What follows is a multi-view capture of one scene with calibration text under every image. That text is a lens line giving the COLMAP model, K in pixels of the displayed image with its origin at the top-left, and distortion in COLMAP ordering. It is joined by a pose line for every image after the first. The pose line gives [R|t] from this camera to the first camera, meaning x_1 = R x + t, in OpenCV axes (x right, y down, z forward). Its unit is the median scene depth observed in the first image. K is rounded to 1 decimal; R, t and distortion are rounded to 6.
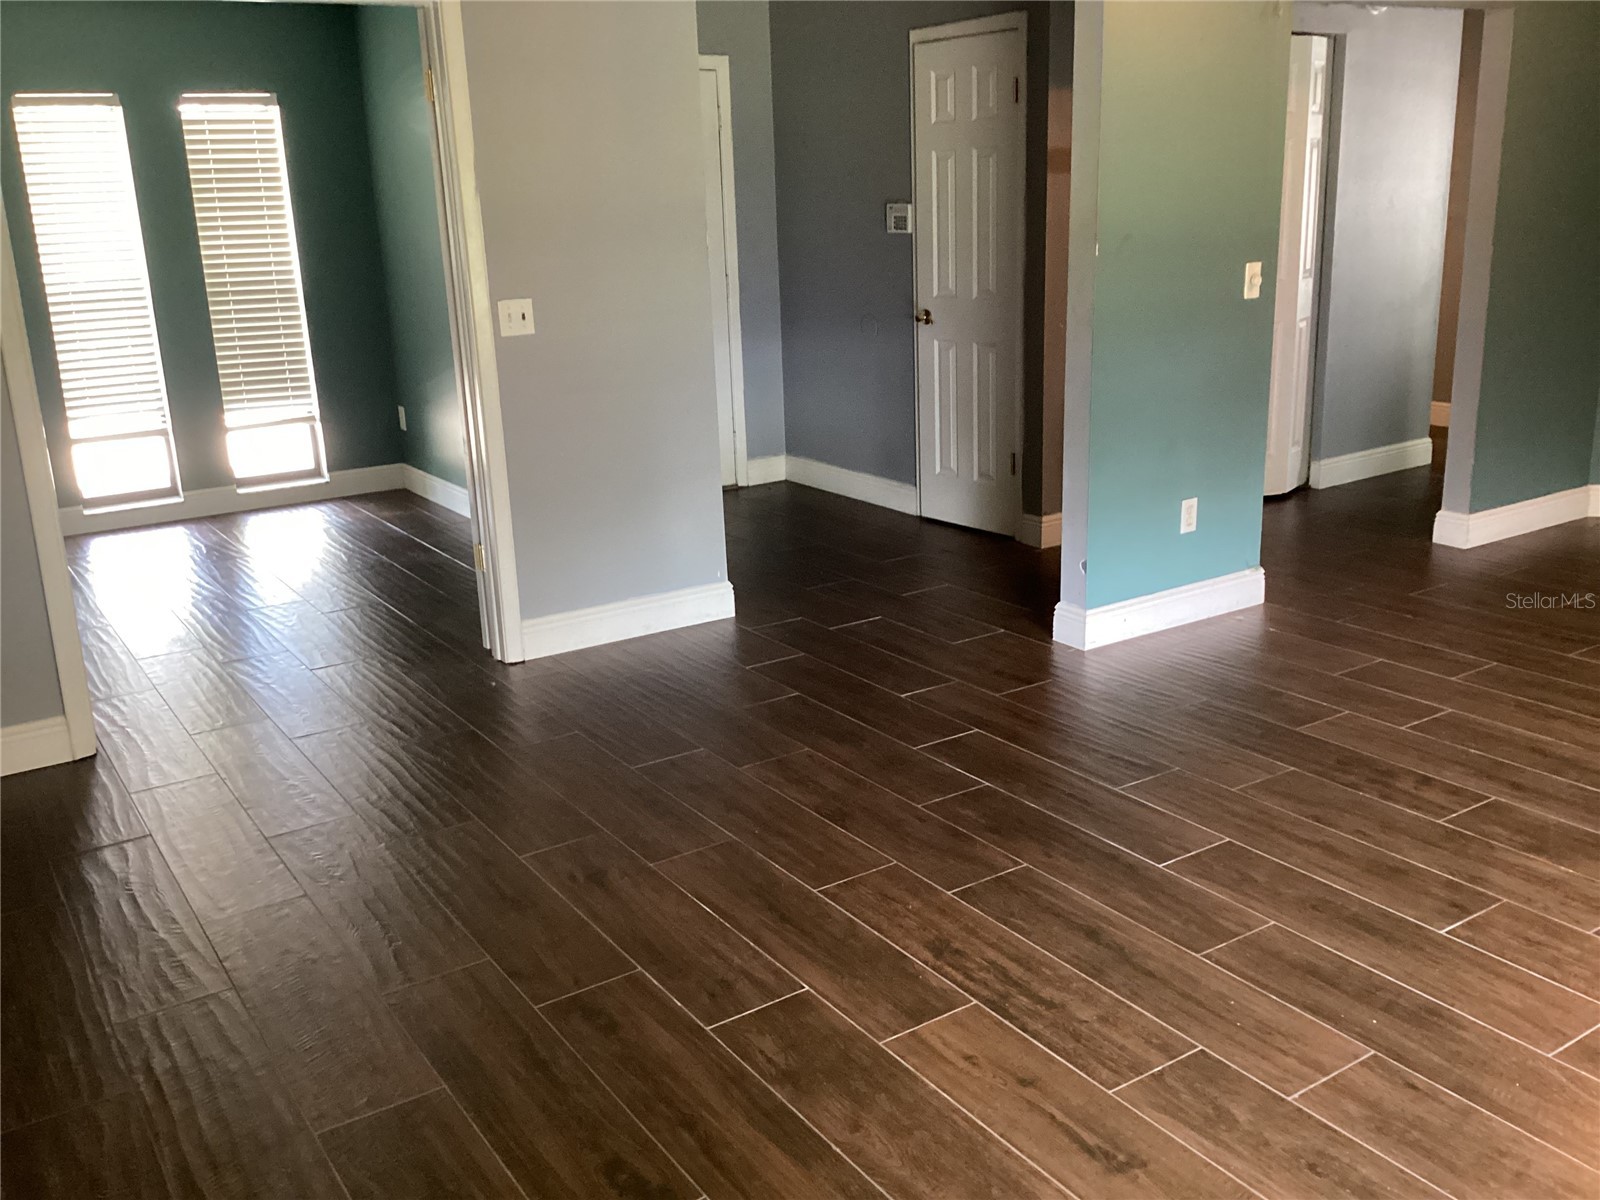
lens RADIAL K [[1445.9, 0, 800.0], [0, 1445.9, 600.0], [0, 0, 1]] dist [0.144324, -0.247783]
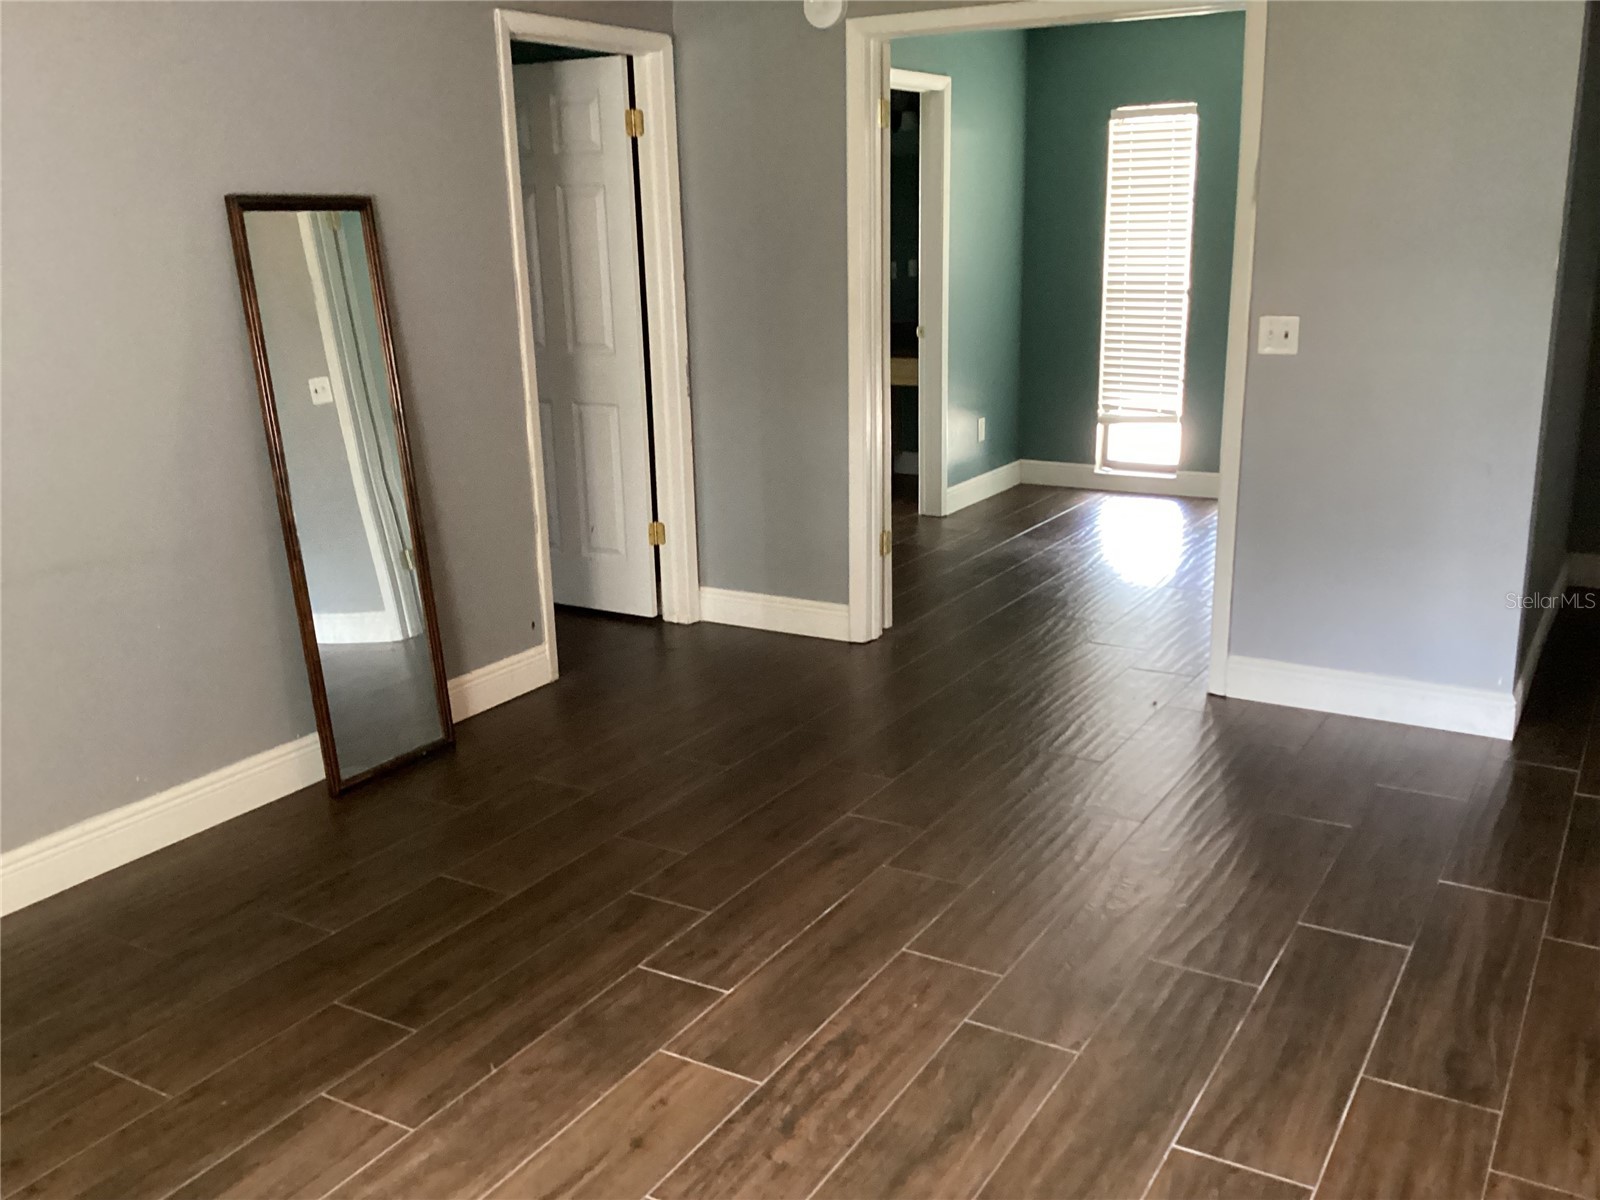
lens RADIAL K [[1445.9, 0, 800.0], [0, 1445.9, 600.0], [0, 0, 1]] dist [0.144324, -0.247783]
pose [[0.431054, 0.255696, -0.865339, 0.530794], [-0.244721, 0.956194, 0.160638, -0.110224], [0.868507, 0.142523, 0.474746, 0.324446]]
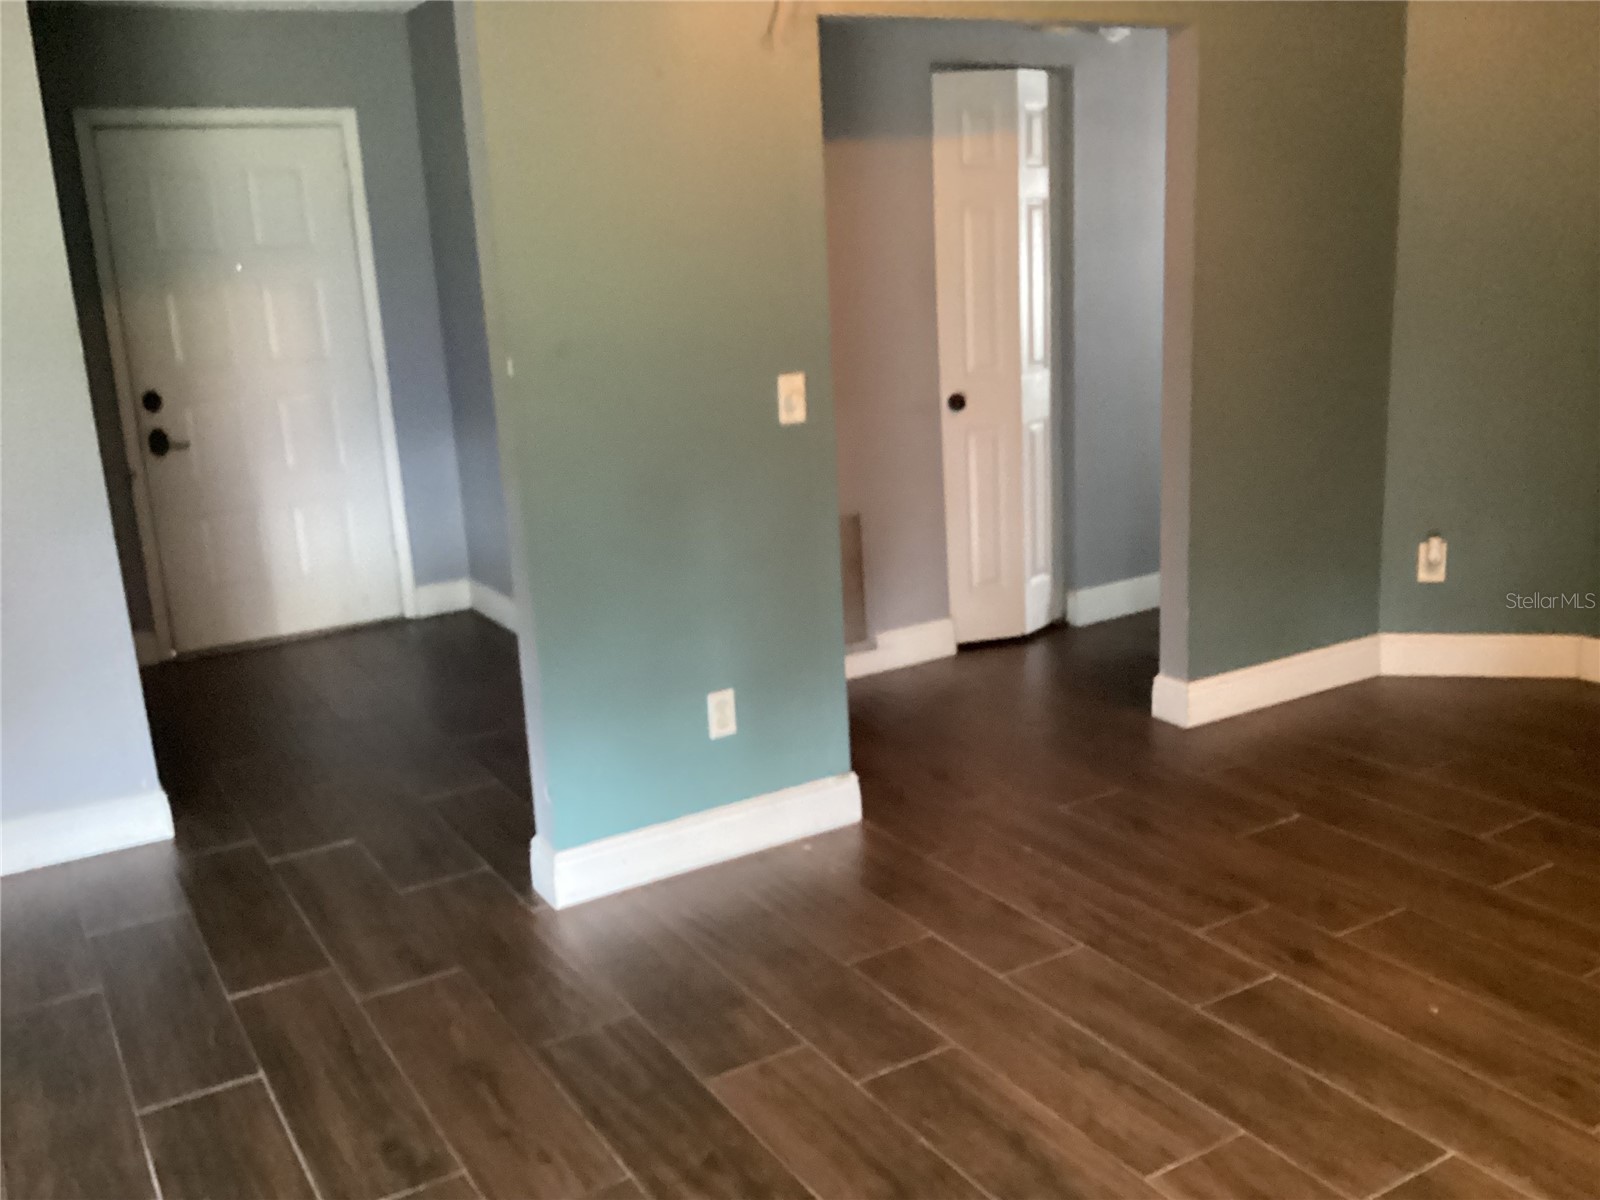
lens RADIAL K [[1445.9, 0, 800.0], [0, 1445.9, 600.0], [0, 0, 1]] dist [0.144324, -0.247783]
pose [[0.998119, -0.008708, -0.060686, 0.376541], [0.006789, 0.999473, -0.031751, -0.098410], [0.060931, 0.031280, 0.997652, 0.290137]]
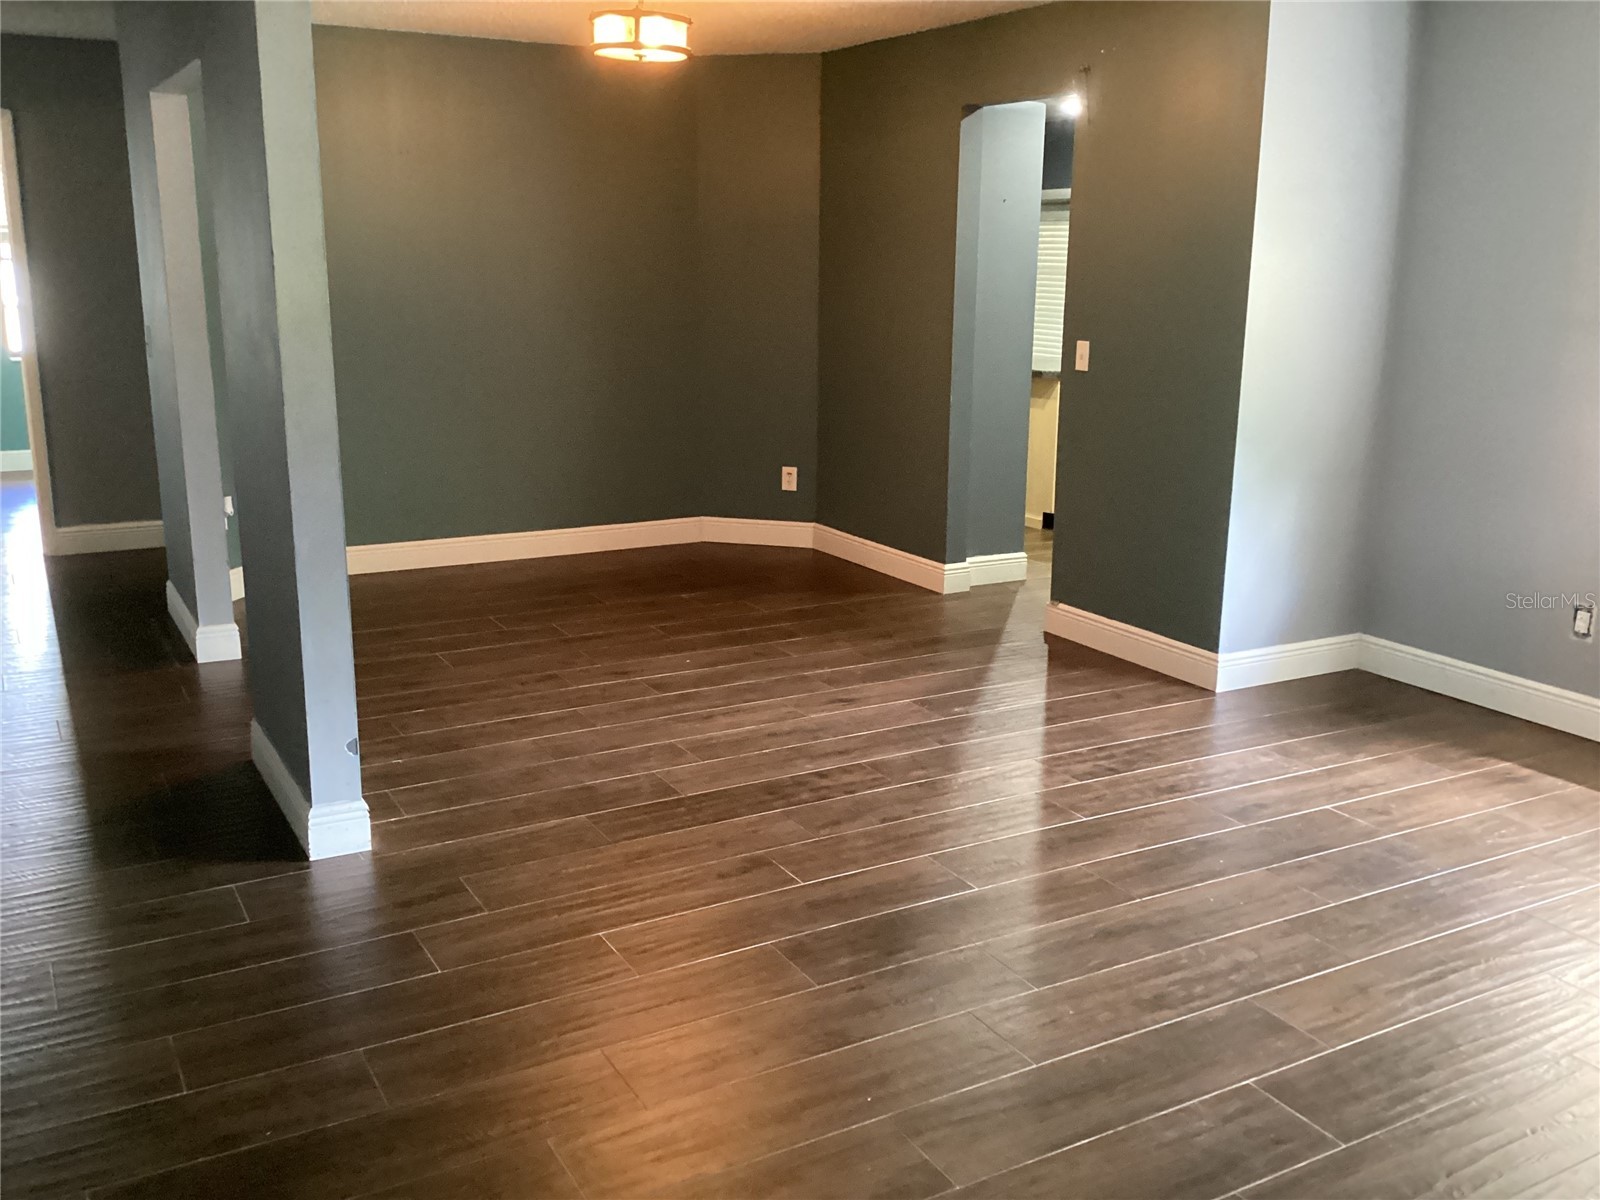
lens RADIAL K [[1456.3, 0, 840.3], [0, 1456.3, 601.4], [0, 0, 1]] dist [0.121931, -0.256284]
pose [[0.042344, -0.192140, 0.980454, -0.557375], [0.260336, 0.949556, 0.174841, -0.168334], [-0.964589, 0.247844, 0.090229, 0.685761]]
